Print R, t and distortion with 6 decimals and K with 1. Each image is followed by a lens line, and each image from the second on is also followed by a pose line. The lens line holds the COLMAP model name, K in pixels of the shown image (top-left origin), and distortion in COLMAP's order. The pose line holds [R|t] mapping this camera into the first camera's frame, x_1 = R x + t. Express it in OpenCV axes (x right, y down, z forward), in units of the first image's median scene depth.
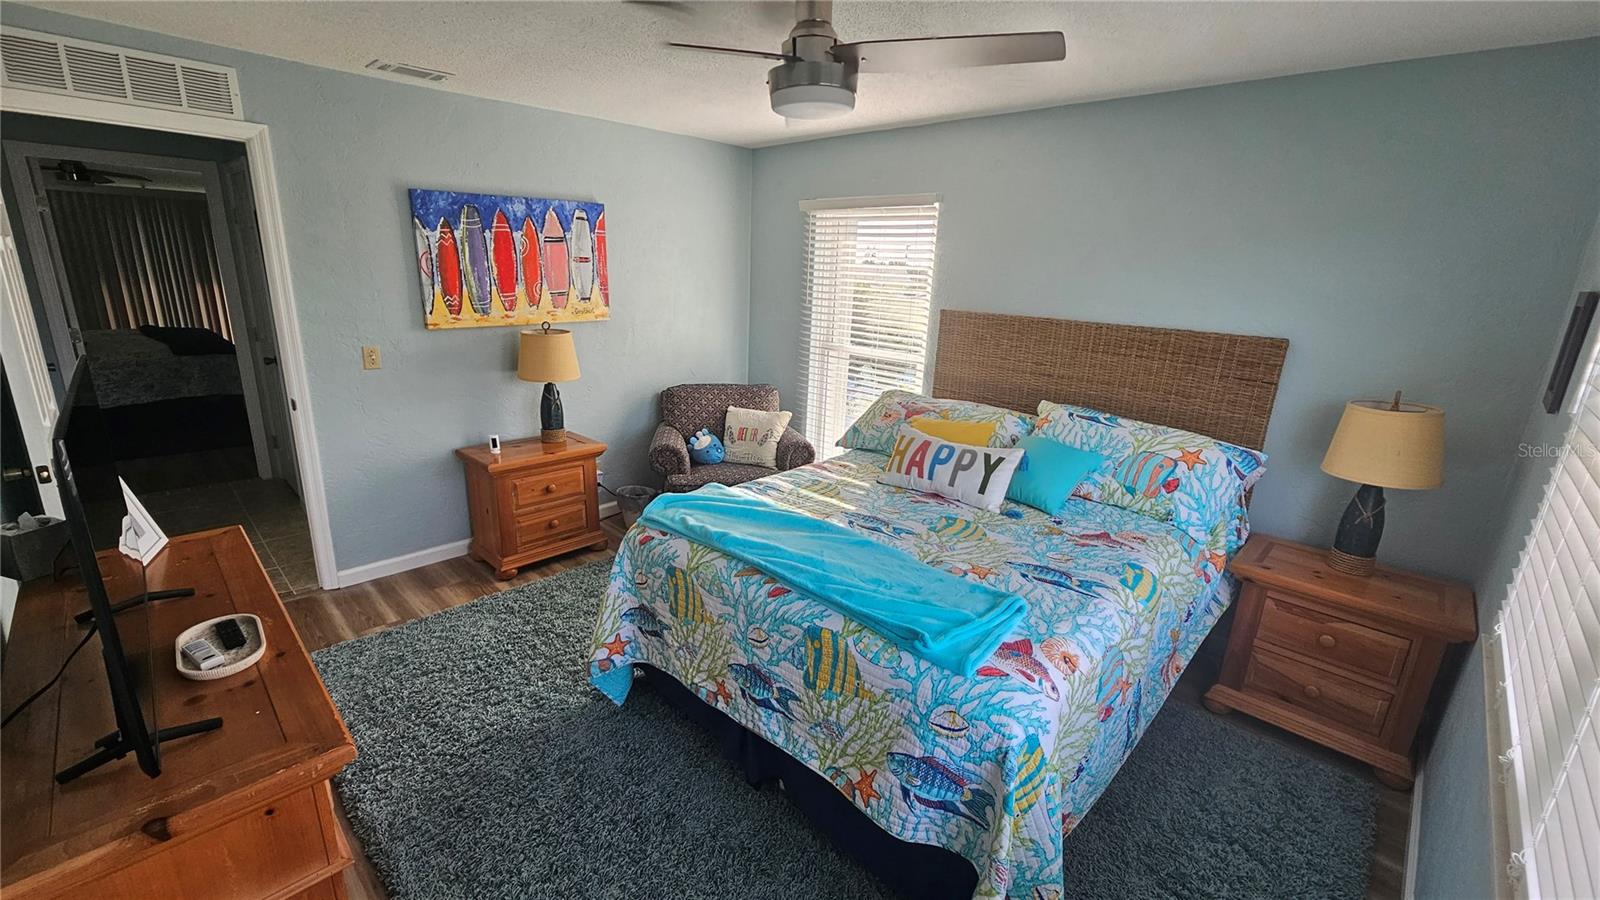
lens RADIAL K [[658.3, 0, 797.6], [0, 658.3, 450.9], [0, 0, 1]] dist [0.001733, 0.000005]
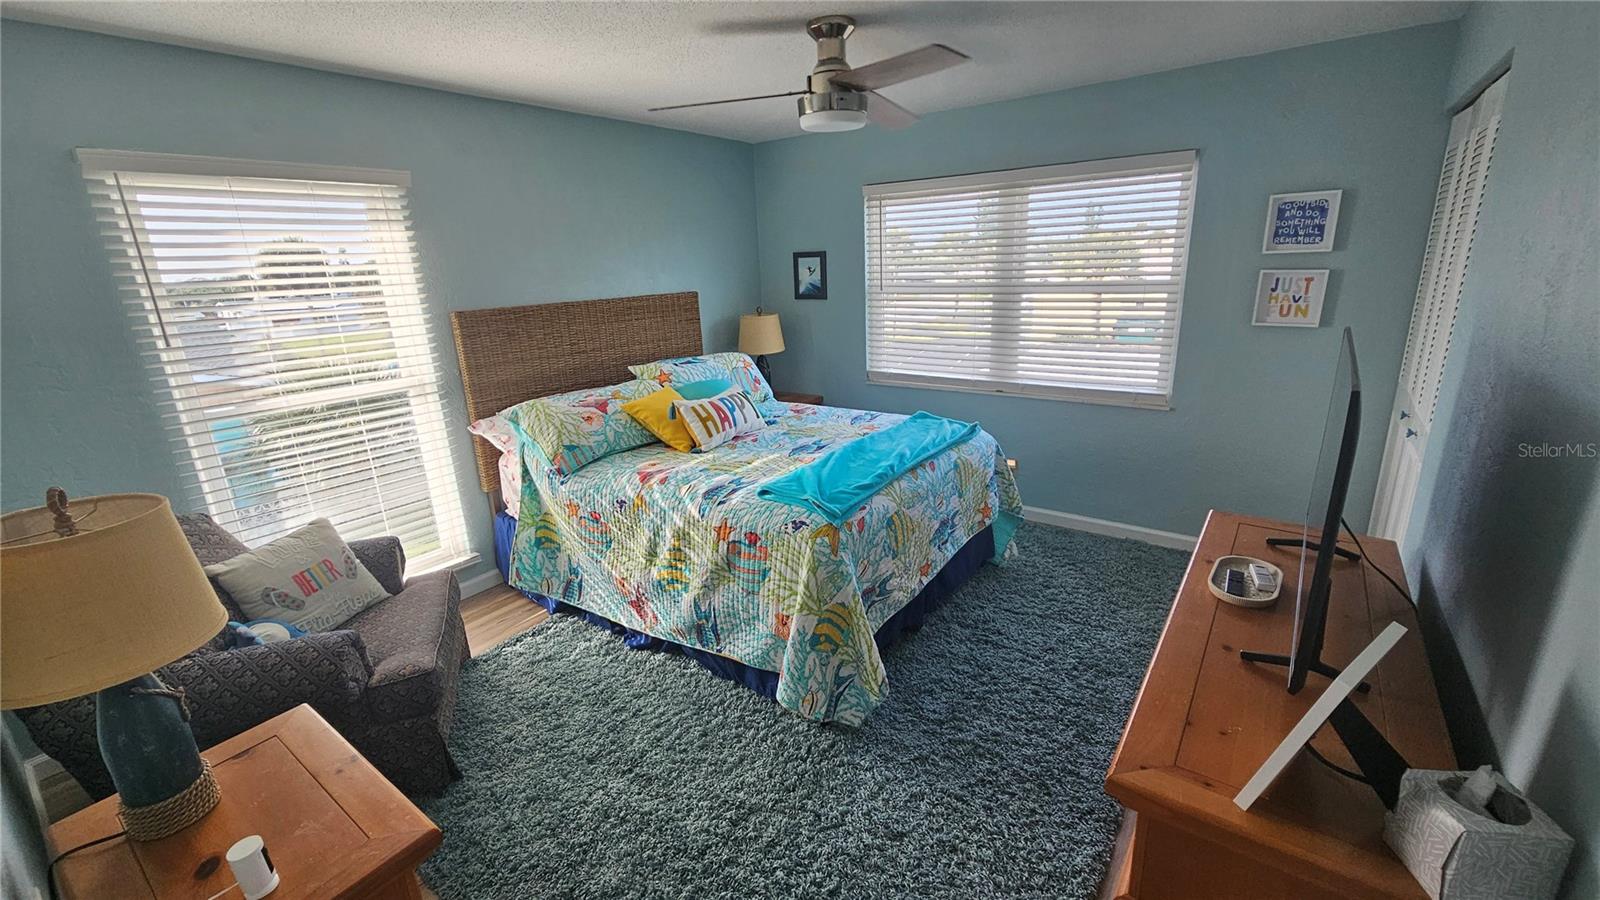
lens RADIAL K [[658.3, 0, 800.8], [0, 658.3, 448.7], [0, 0, 1]] dist [0.001733, 0.000005]
pose [[-0.134109, -0.305015, 0.942858, -1.005589], [0.304449, 0.892756, 0.332111, -0.294817], [-0.943041, 0.331591, -0.026865, 0.954213]]
